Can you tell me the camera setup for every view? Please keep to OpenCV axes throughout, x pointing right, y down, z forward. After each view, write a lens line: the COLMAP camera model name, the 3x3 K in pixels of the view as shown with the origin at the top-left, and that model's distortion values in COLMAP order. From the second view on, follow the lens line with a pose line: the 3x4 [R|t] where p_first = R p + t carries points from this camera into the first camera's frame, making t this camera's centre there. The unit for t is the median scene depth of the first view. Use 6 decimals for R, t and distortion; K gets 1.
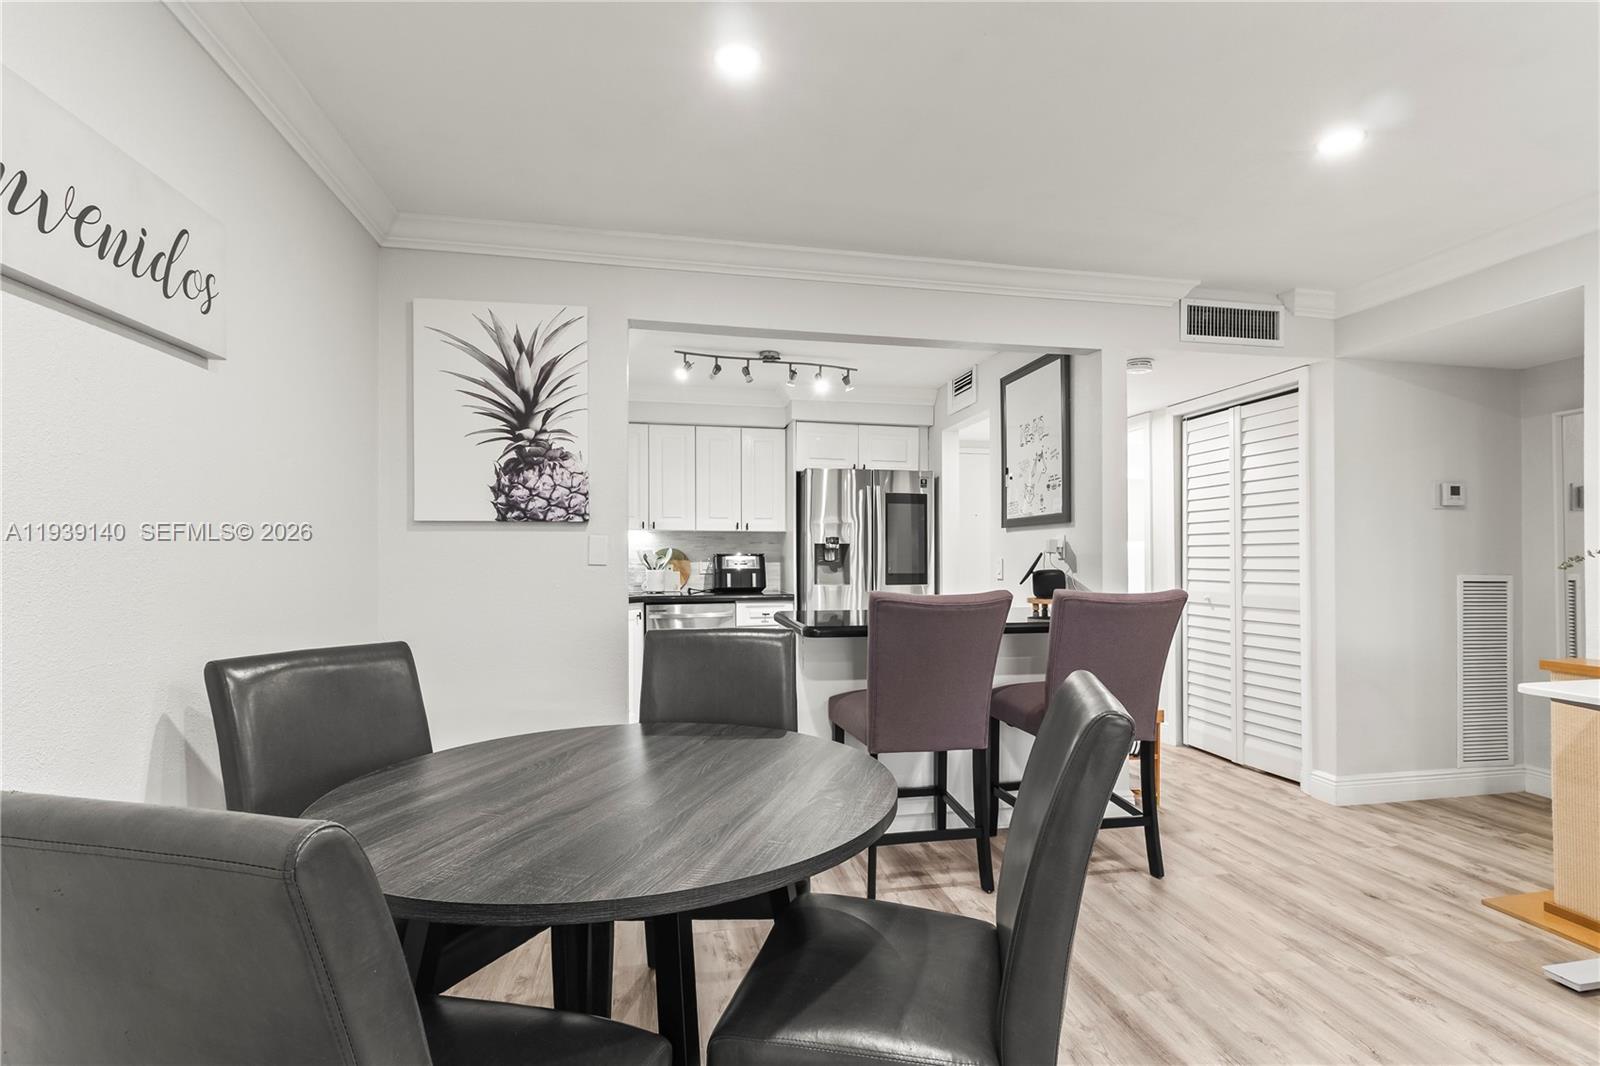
lens RADIAL K [[745.2, 0, 811.0], [0, 745.2, 558.5], [0, 0, 1]] dist [-0.000889, 0.001680]
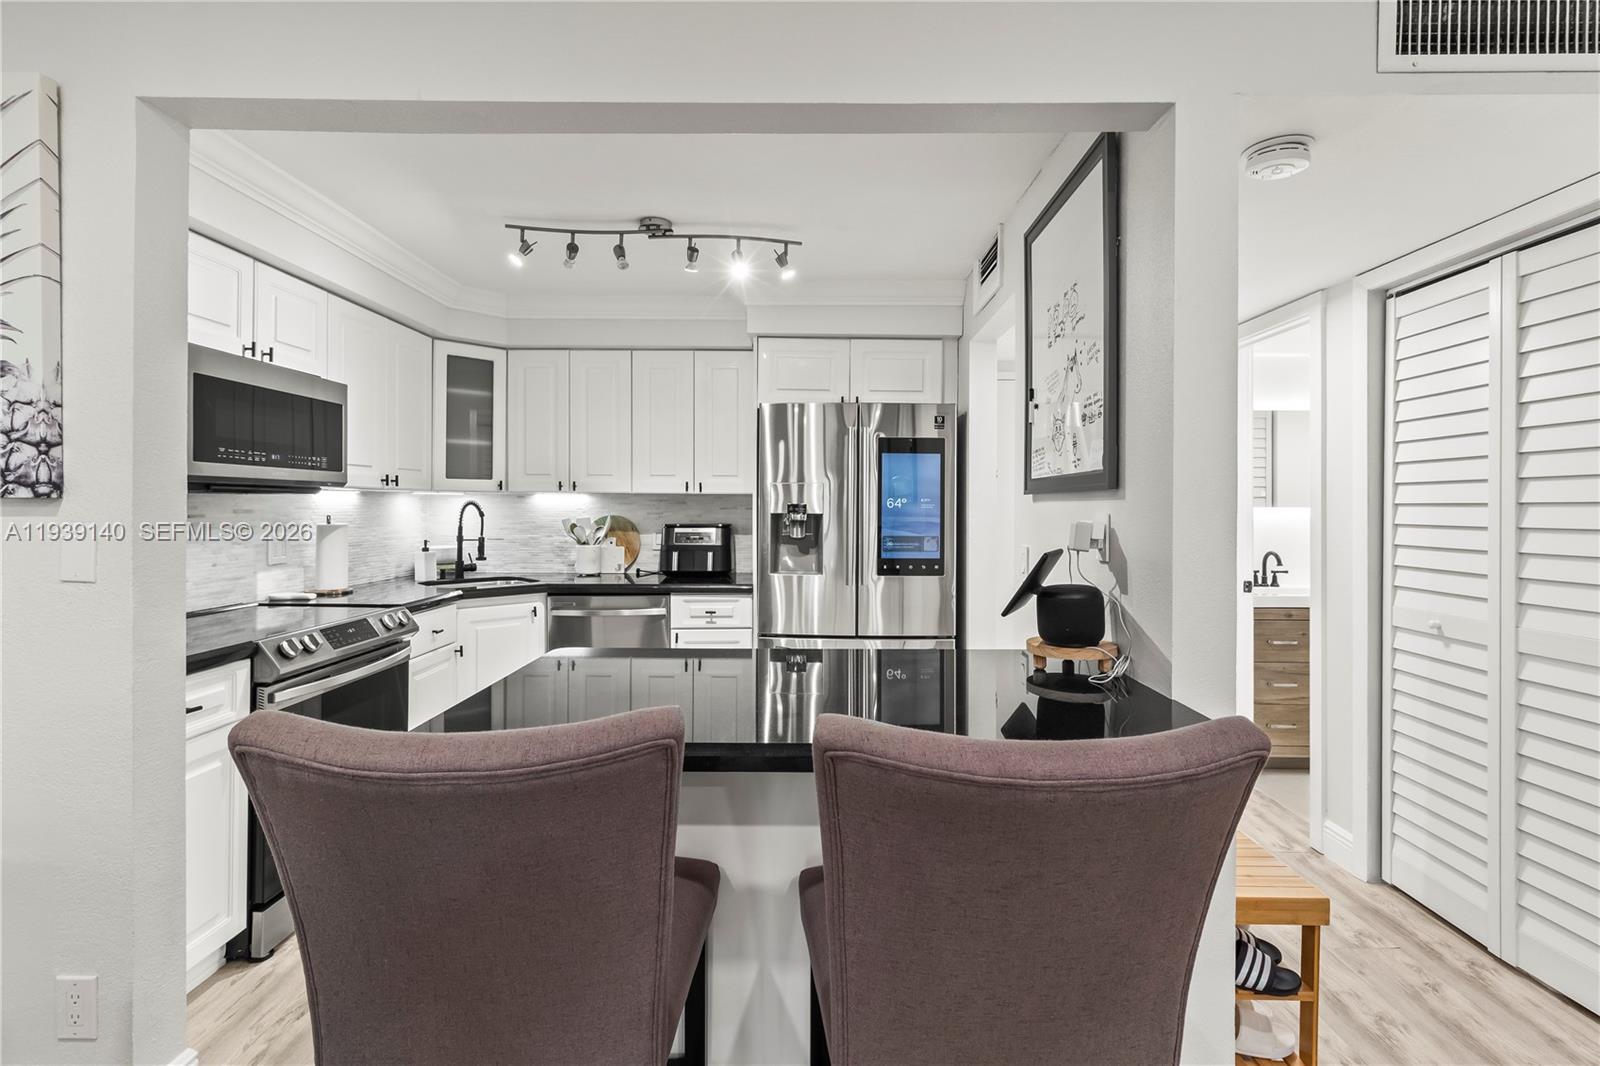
lens RADIAL K [[745.2, 0, 806.2], [0, 745.2, 513.5], [0, 0, 1]] dist [-0.000889, 0.001680]
pose [[0.978746, 0.006036, -0.204986, 0.211848], [-0.004662, 0.999963, 0.007183, -0.030086], [0.205022, -0.006075, 0.978739, 0.408857]]
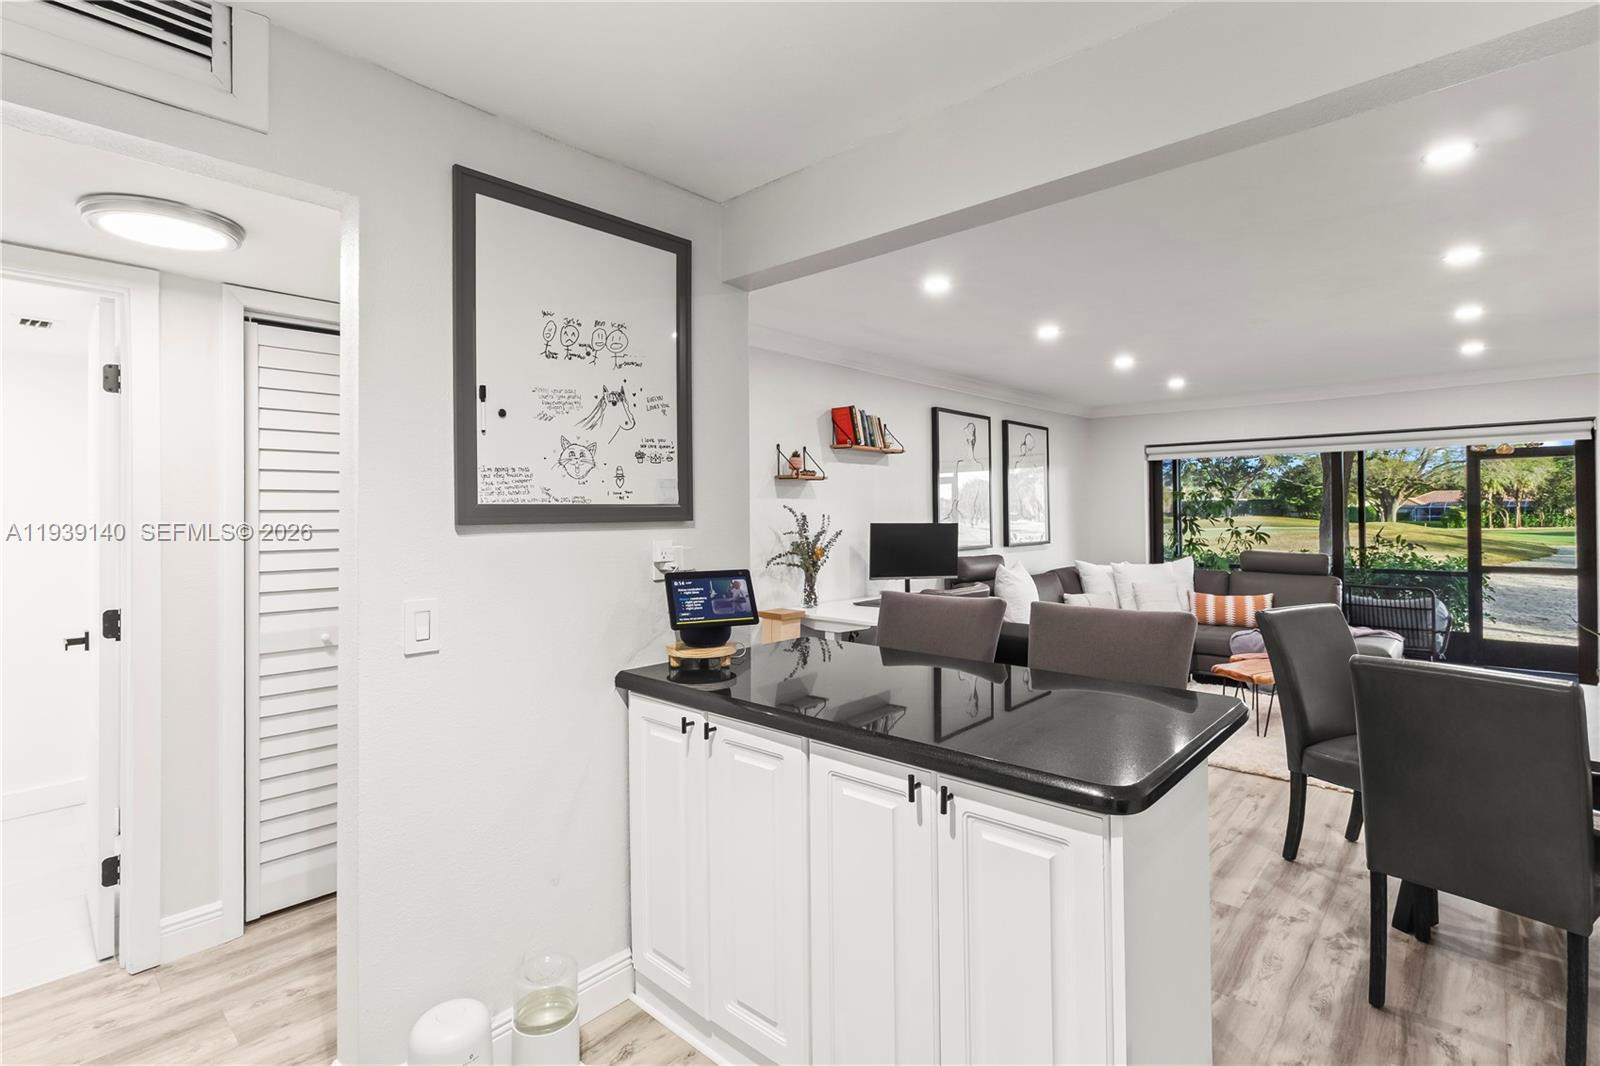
lens RADIAL K [[745.2, 0, 804.3], [0, 745.2, 512.1], [0, 0, 1]] dist [-0.000889, 0.001680]
pose [[-0.589381, 0.004452, 0.807843, -0.193075], [0.008645, 0.999962, 0.000796, -0.047491], [-0.807809, 0.007452, -0.589398, 1.106126]]
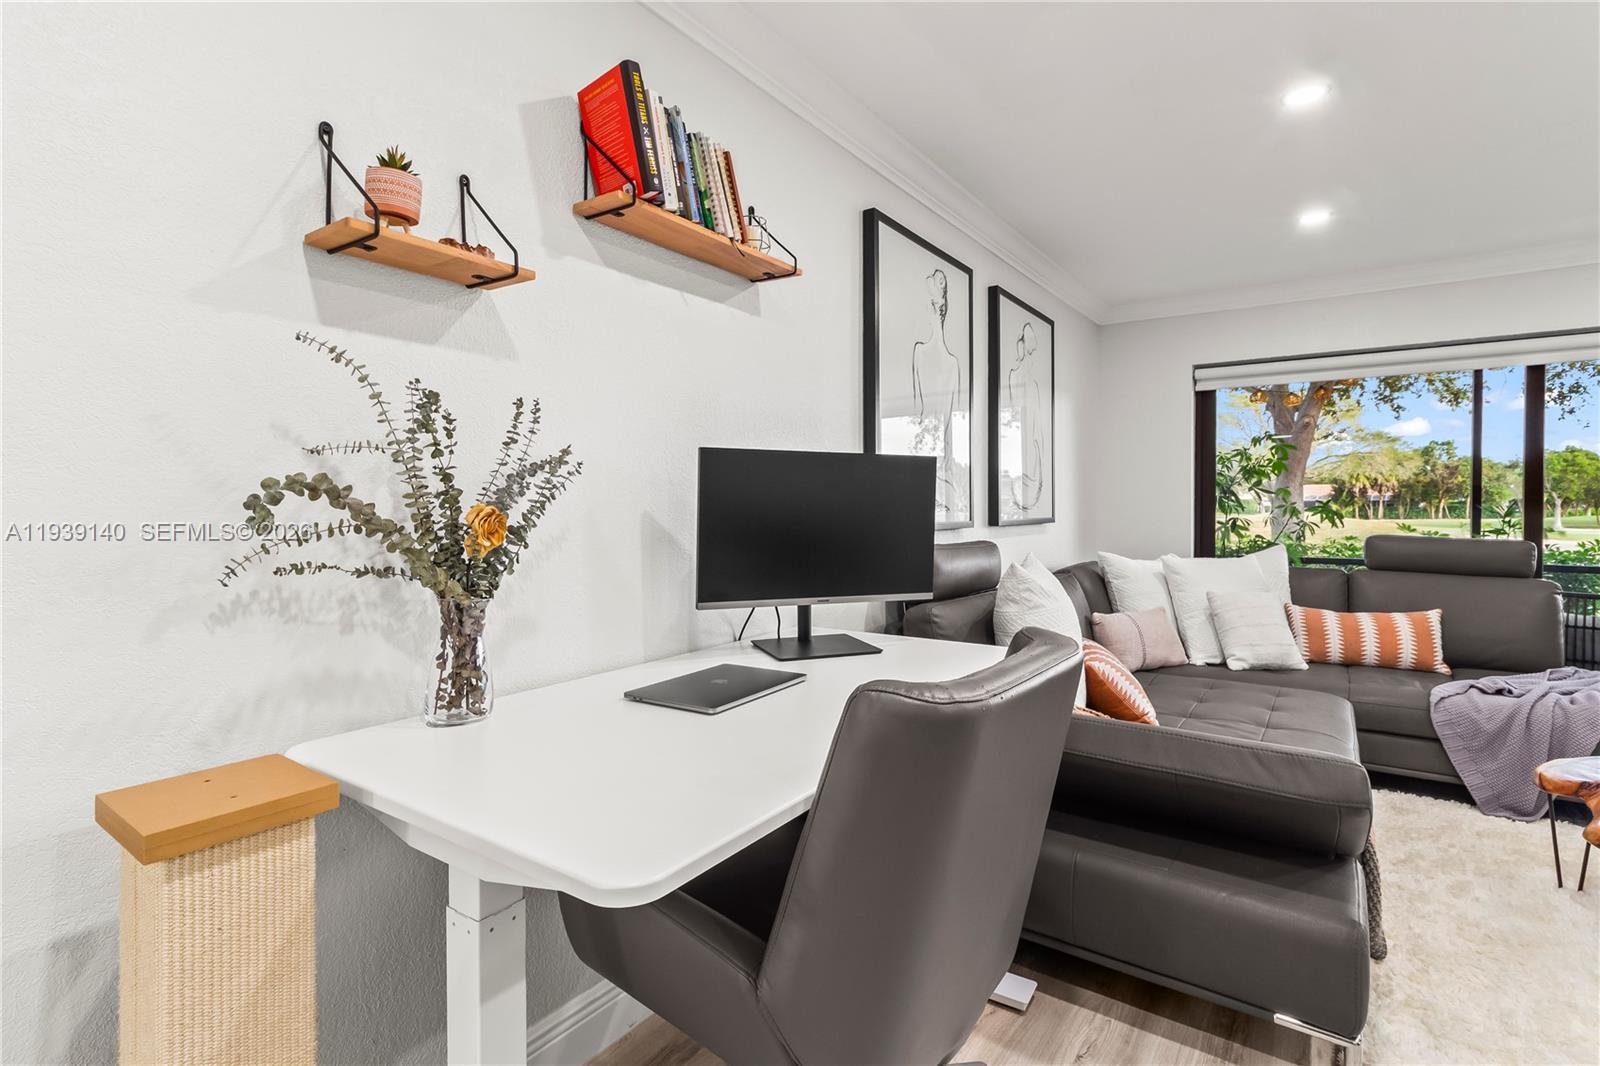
lens RADIAL K [[745.2, 0, 793.7], [0, 745.2, 533.5], [0, 0, 1]] dist [-0.000889, 0.001680]
pose [[-0.674376, -0.031235, 0.737727, 0.334792], [0.001412, 0.999049, 0.043590, -0.000410], [-0.738387, 0.030437, -0.673690, 0.588803]]
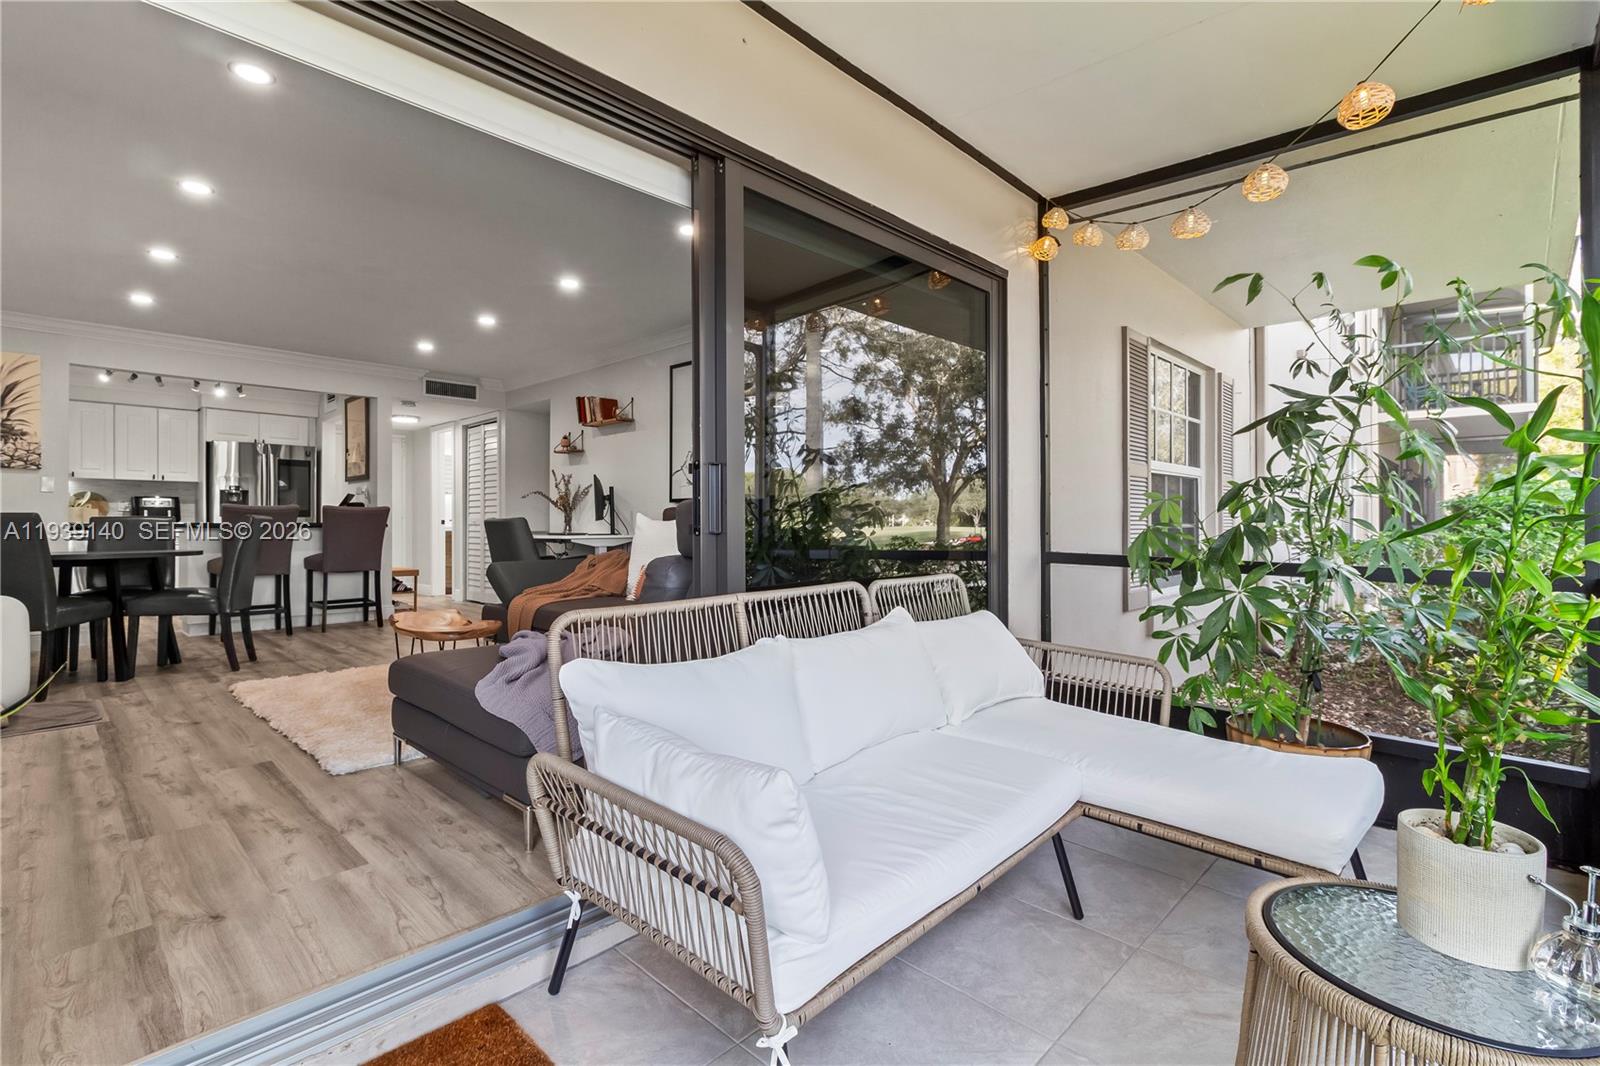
lens RADIAL K [[745.2, 0, 812.7], [0, 745.2, 523.5], [0, 0, 1]] dist [-0.000889, 0.001680]
pose [[0.820426, -0.001389, 0.571750, 0.154508], [0.003051, 0.999993, -0.001947, 0.067554], [-0.571744, 0.003342, 0.820425, -1.152518]]
